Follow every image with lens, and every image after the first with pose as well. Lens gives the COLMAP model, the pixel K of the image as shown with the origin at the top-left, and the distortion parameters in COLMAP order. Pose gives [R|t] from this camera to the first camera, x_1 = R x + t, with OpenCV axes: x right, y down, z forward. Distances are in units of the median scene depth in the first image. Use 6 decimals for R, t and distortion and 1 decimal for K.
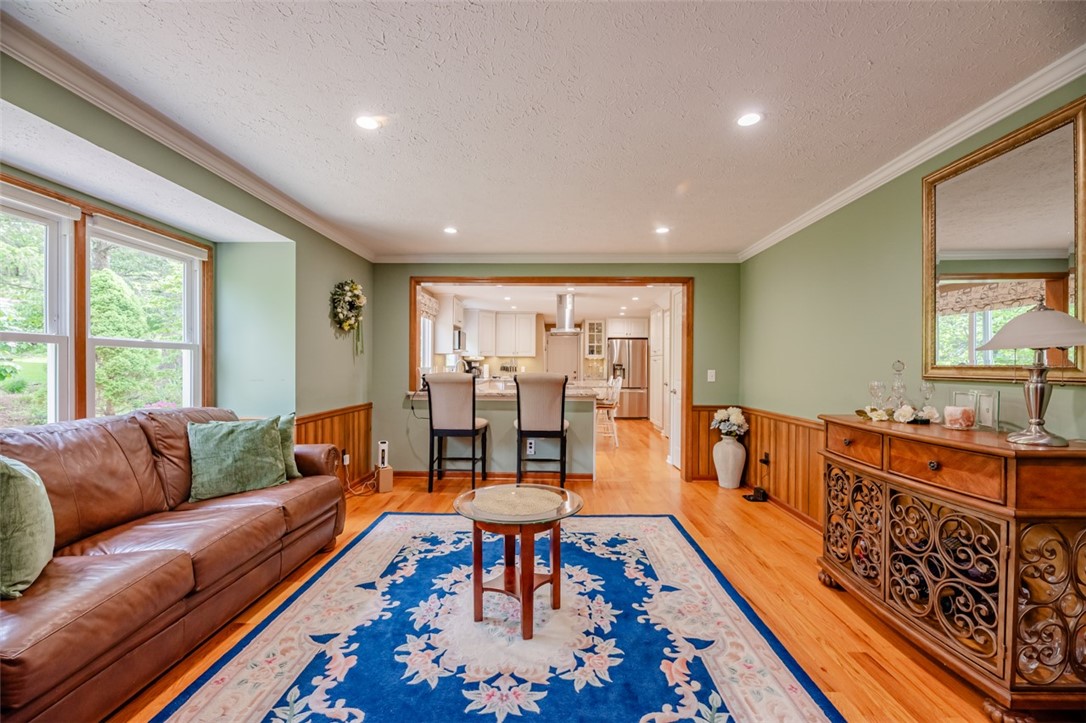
lens RADIAL K [[441.4, 0, 539.7], [0, 441.4, 365.2], [0, 0, 1]] dist [-0.004524, -0.000607]
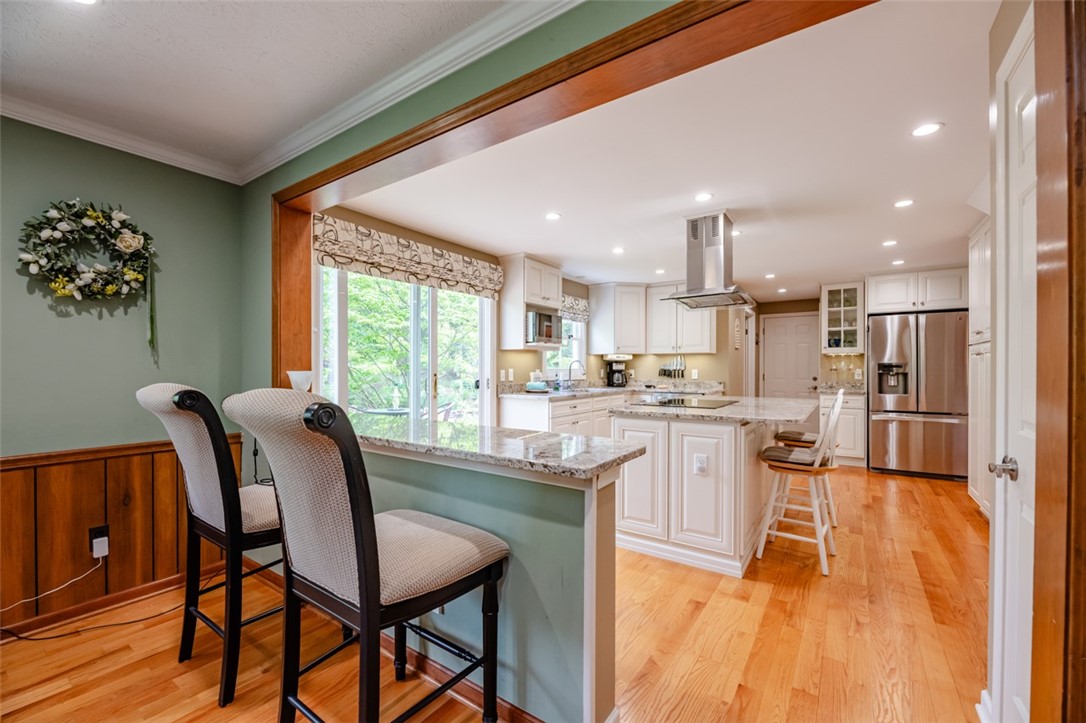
lens RADIAL K [[441.4, 0, 541.1], [0, 441.4, 366.0], [0, 0, 1]] dist [-0.004524, -0.000607]
pose [[0.831842, -0.005649, -0.554984, 0.125371], [0.003079, 0.999980, -0.005564, 0.000726], [0.555004, 0.002919, 0.831843, 0.362200]]
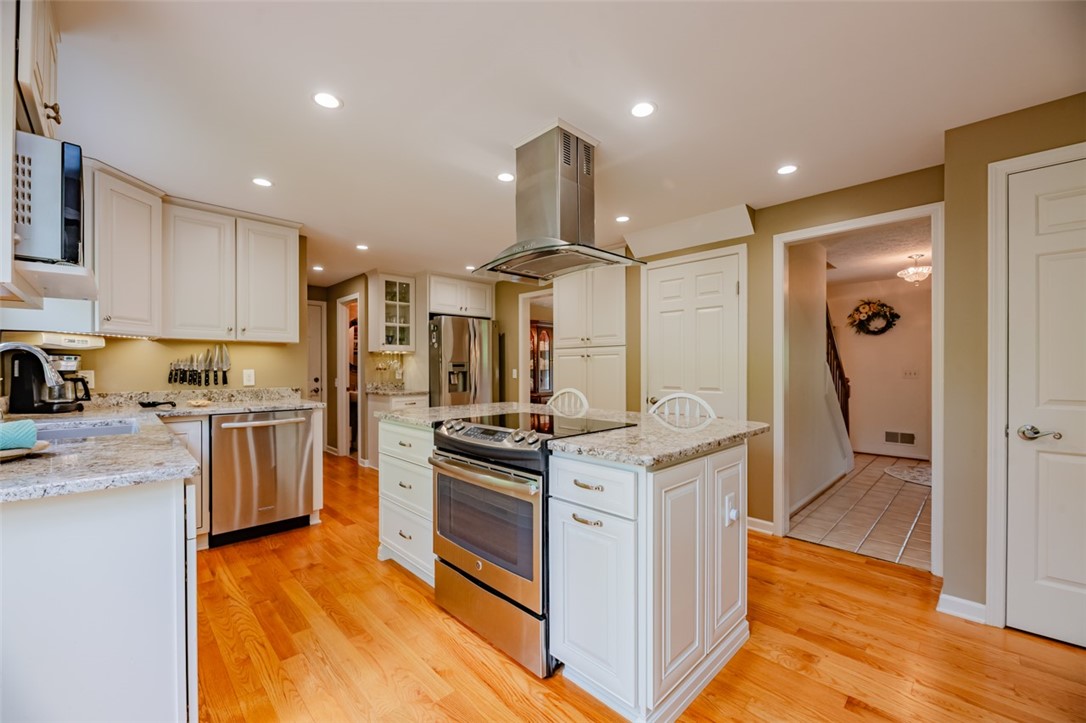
lens RADIAL K [[441.4, 0, 534.9], [0, 441.4, 367.1], [0, 0, 1]] dist [-0.004524, -0.000607]
pose [[0.703874, -0.002195, 0.710322, -0.128614], [0.002148, 0.999997, 0.000961, 0.001018], [-0.710322, 0.000849, 0.703877, 0.568889]]
